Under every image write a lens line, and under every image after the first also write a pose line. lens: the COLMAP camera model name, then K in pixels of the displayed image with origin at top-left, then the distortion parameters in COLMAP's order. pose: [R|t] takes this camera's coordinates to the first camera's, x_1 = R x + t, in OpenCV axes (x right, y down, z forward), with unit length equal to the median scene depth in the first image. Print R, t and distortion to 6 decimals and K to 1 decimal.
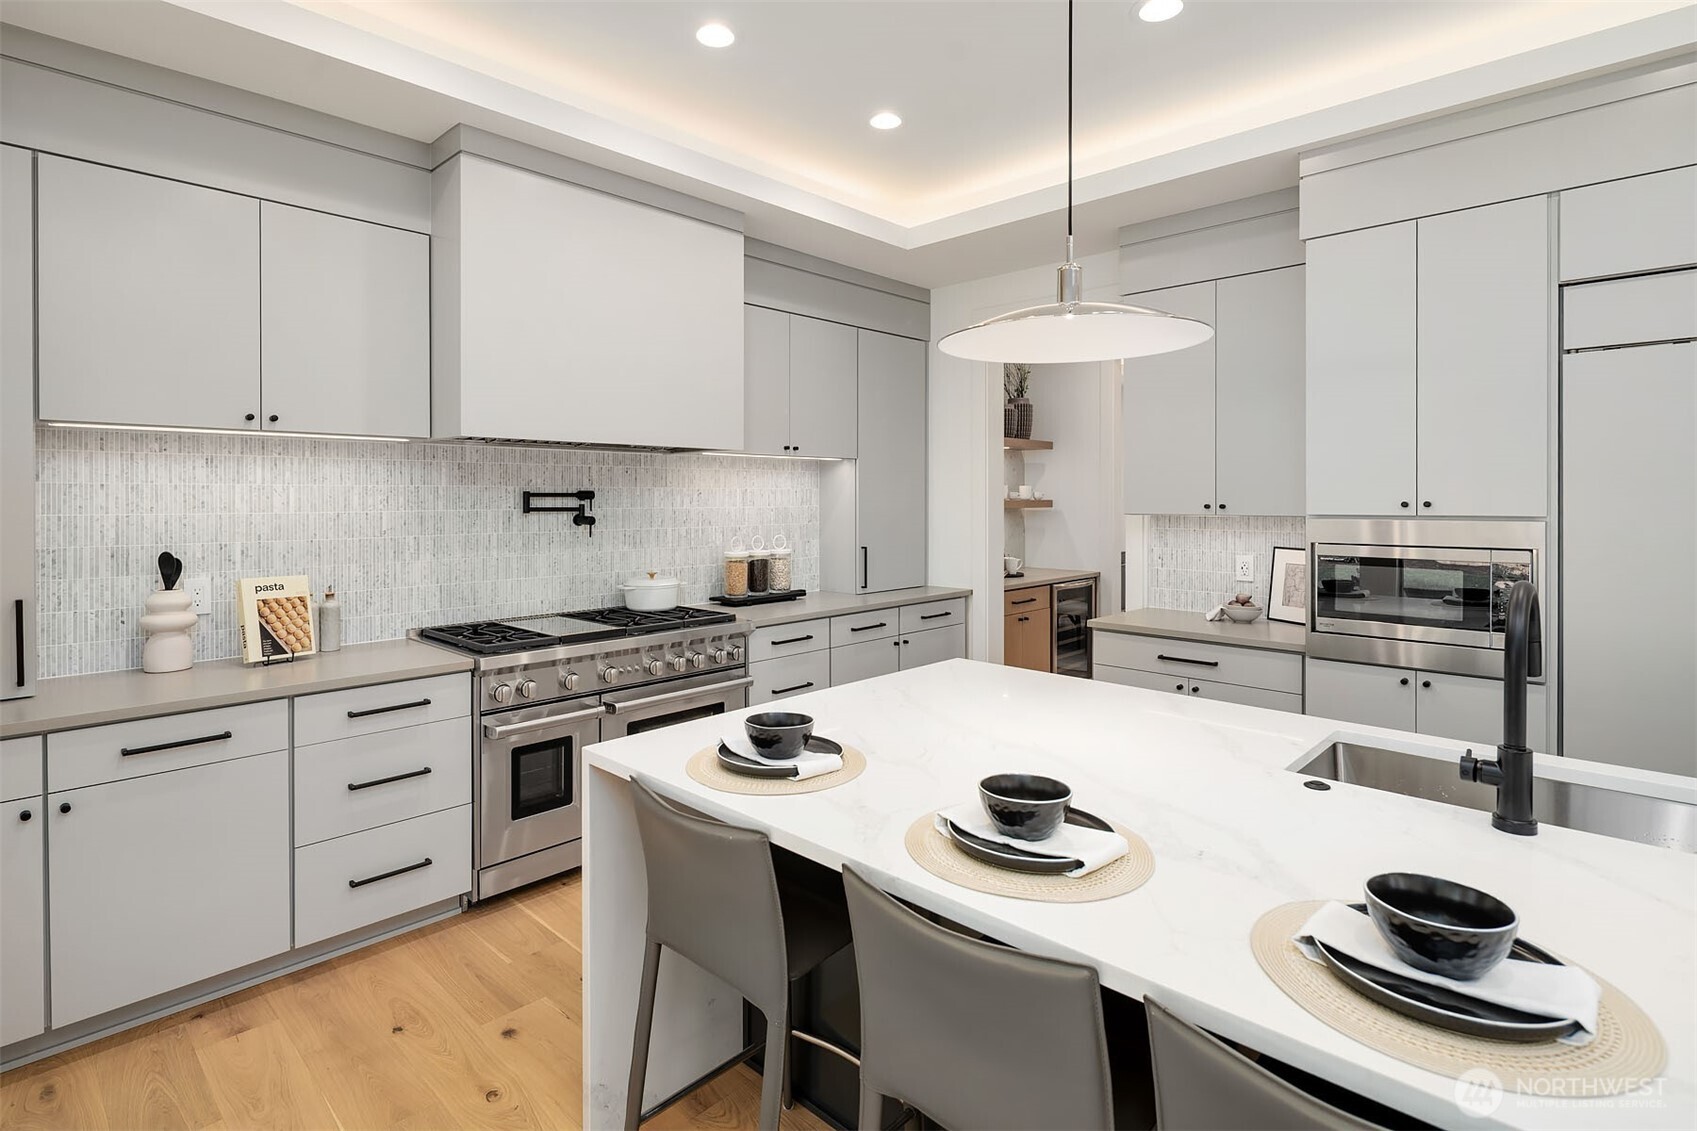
lens RADIAL K [[843.8, 0, 838.7], [0, 843.8, 503.8], [0, 0, 1]] dist [0.003688, -0.003780]
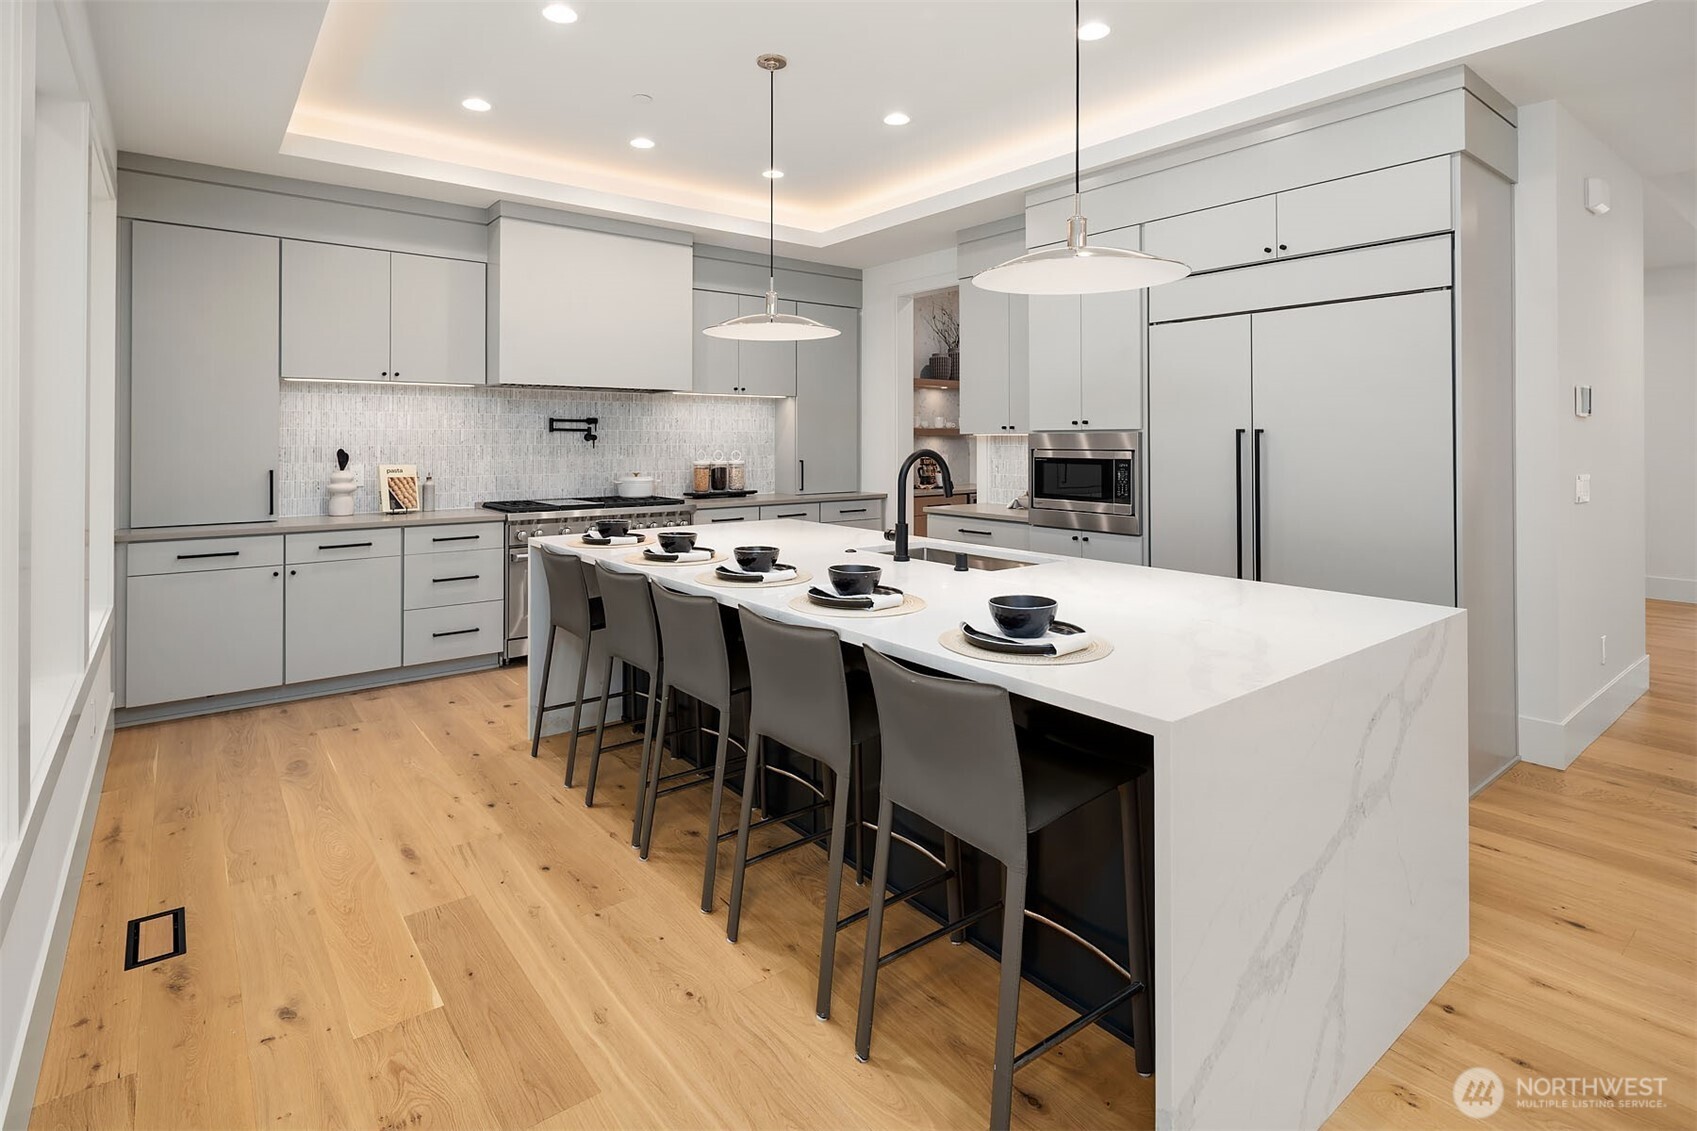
lens RADIAL K [[843.8, 0, 843.6], [0, 843.8, 435.2], [0, 0, 1]] dist [0.003688, -0.003780]
pose [[0.990771, 0.000190, -0.135549, 0.429586], [-0.001848, 0.999925, -0.012100, 0.039787], [0.135537, 0.012239, 0.990697, -0.538666]]
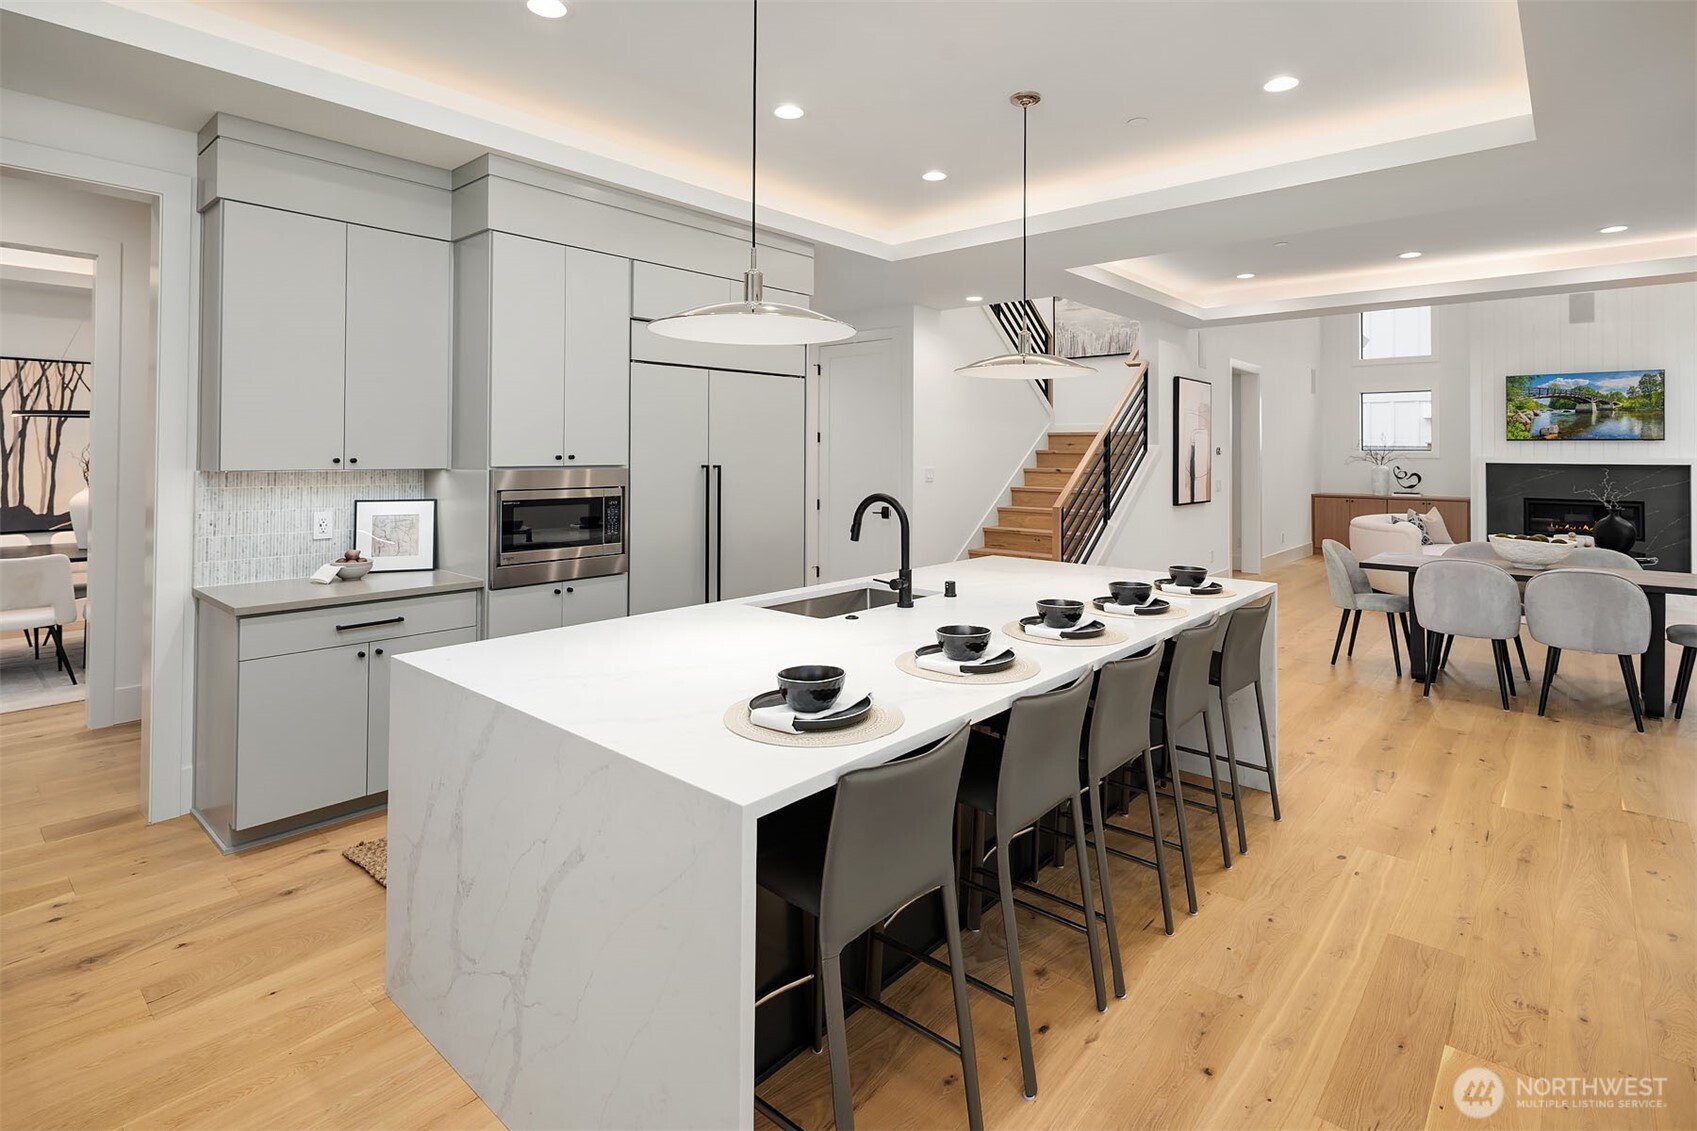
lens RADIAL K [[843.8, 0, 832.4], [0, 843.8, 438.9], [0, 0, 1]] dist [0.003688, -0.003780]
pose [[-0.043639, 0.015729, 0.998924, -0.622299], [0.003100, 0.999873, -0.015609, -0.005719], [-0.999043, 0.002415, -0.043682, 0.585052]]
